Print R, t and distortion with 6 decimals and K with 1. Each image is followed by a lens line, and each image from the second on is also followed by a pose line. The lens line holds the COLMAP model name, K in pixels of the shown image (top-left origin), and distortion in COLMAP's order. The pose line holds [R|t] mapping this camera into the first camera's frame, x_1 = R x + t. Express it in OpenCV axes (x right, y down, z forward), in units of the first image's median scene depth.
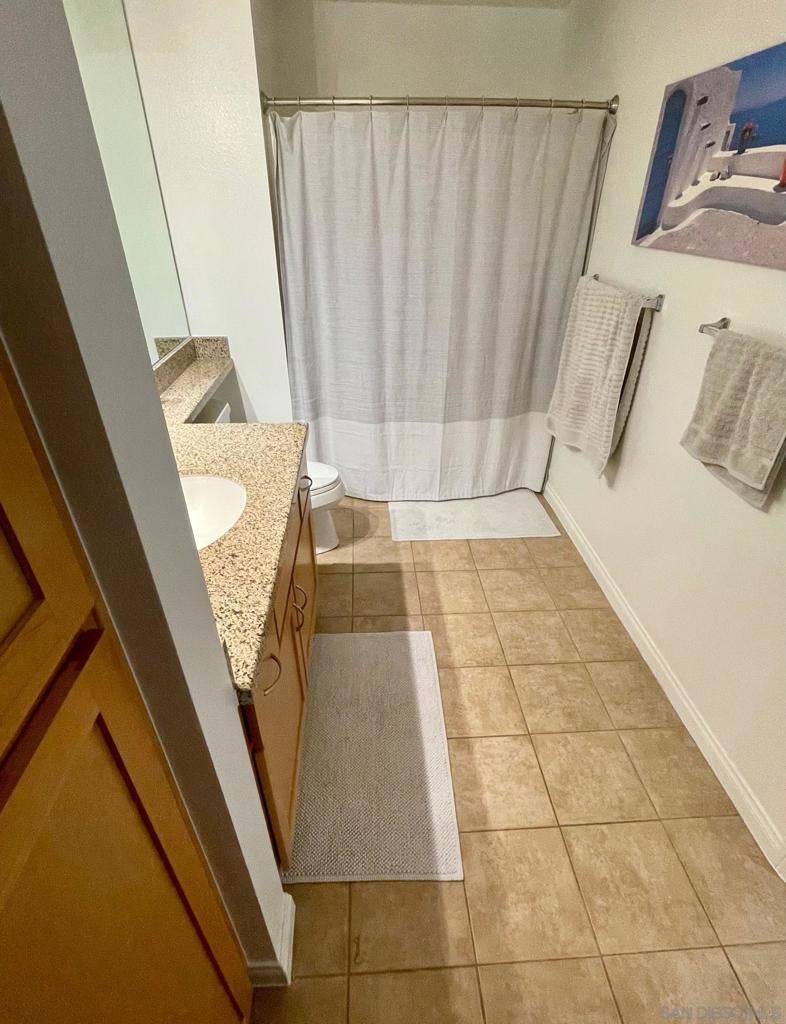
lens RADIAL K [[505.8, 0, 392.4], [0, 505.8, 517.3], [0, 0, 1]] dist [-0.001265, -0.000556]
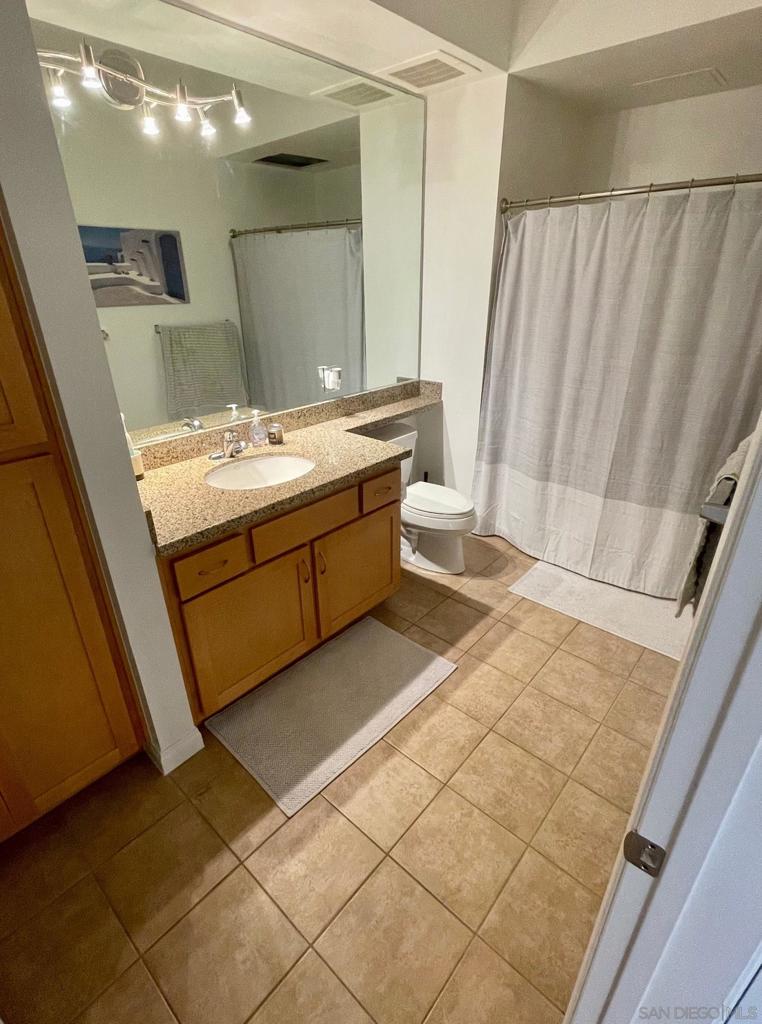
lens RADIAL K [[497.7, 0, 380.5], [0, 497.7, 509.7], [0, 0, 1]] dist [-0.001790, 0.000357]
pose [[0.711061, 0.287122, -0.641835, 0.490888], [-0.362916, 0.931705, 0.014735, -0.031272], [0.602232, 0.222455, 0.766701, 0.041267]]
